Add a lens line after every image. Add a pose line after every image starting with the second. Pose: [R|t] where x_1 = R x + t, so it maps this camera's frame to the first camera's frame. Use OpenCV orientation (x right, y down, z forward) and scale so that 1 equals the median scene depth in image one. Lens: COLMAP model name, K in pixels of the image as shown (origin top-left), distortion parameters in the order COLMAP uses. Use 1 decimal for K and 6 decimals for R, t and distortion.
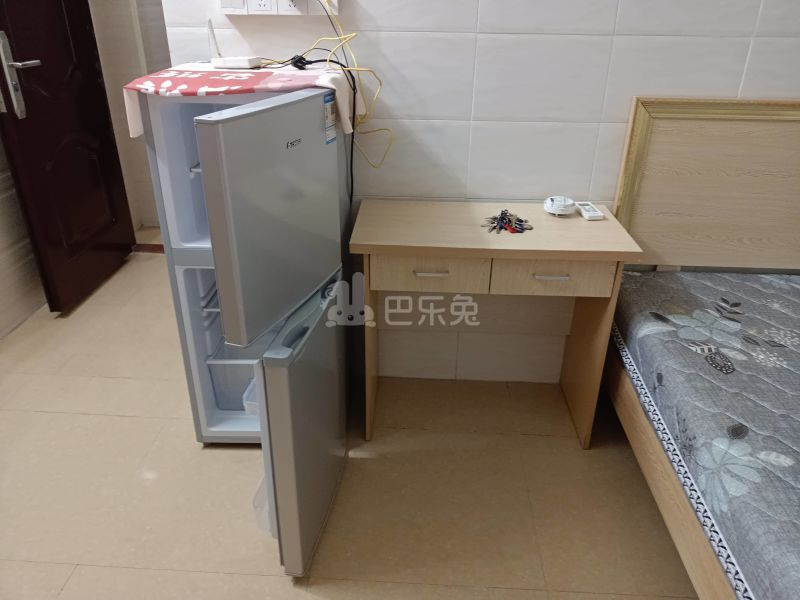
lens RADIAL K [[588.5, 0, 400.0], [0, 588.5, 300.0], [0, 0, 1]] dist [0.060049, -0.078358]
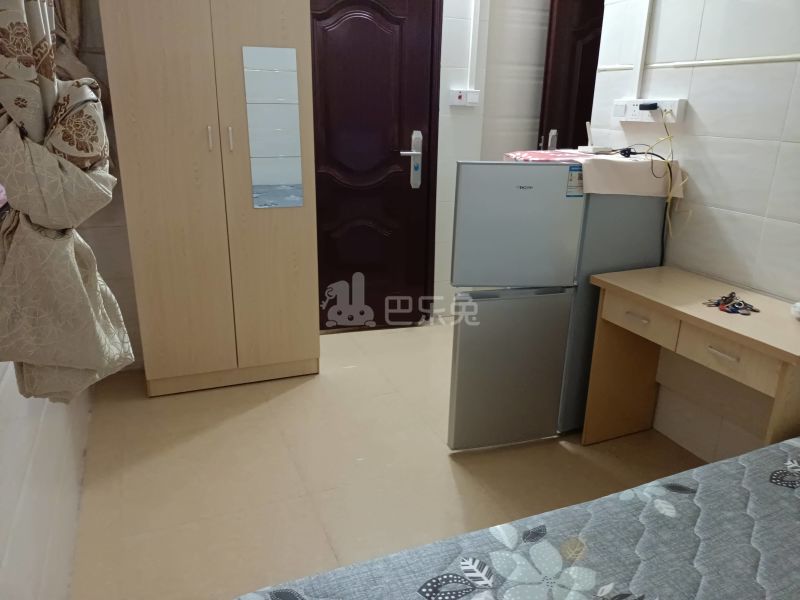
lens RADIAL K [[588.5, 0, 400.0], [0, 588.5, 300.0], [0, 0, 1]] dist [0.060049, -0.078358]
pose [[0.435725, 0.280486, -0.855261, 0.867703], [-0.423571, 0.902312, 0.080122, 0.031733], [0.794186, 0.327353, 0.511966, -0.038593]]
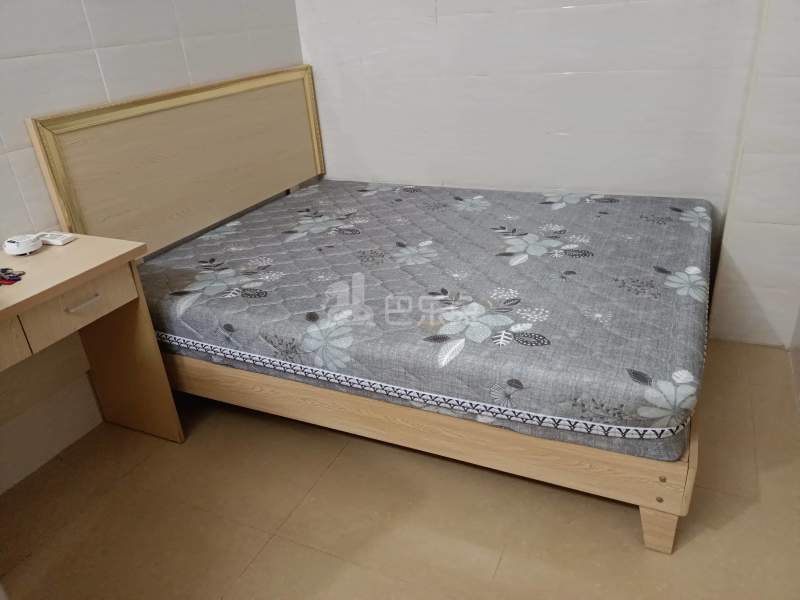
lens RADIAL K [[588.5, 0, 400.0], [0, 588.5, 300.0], [0, 0, 1]] dist [0.060049, -0.078358]
pose [[0.386403, -0.444678, 0.808056, -0.312866], [0.482147, 0.844251, 0.234039, -0.022528], [-0.786274, 0.299169, 0.540621, 0.071835]]
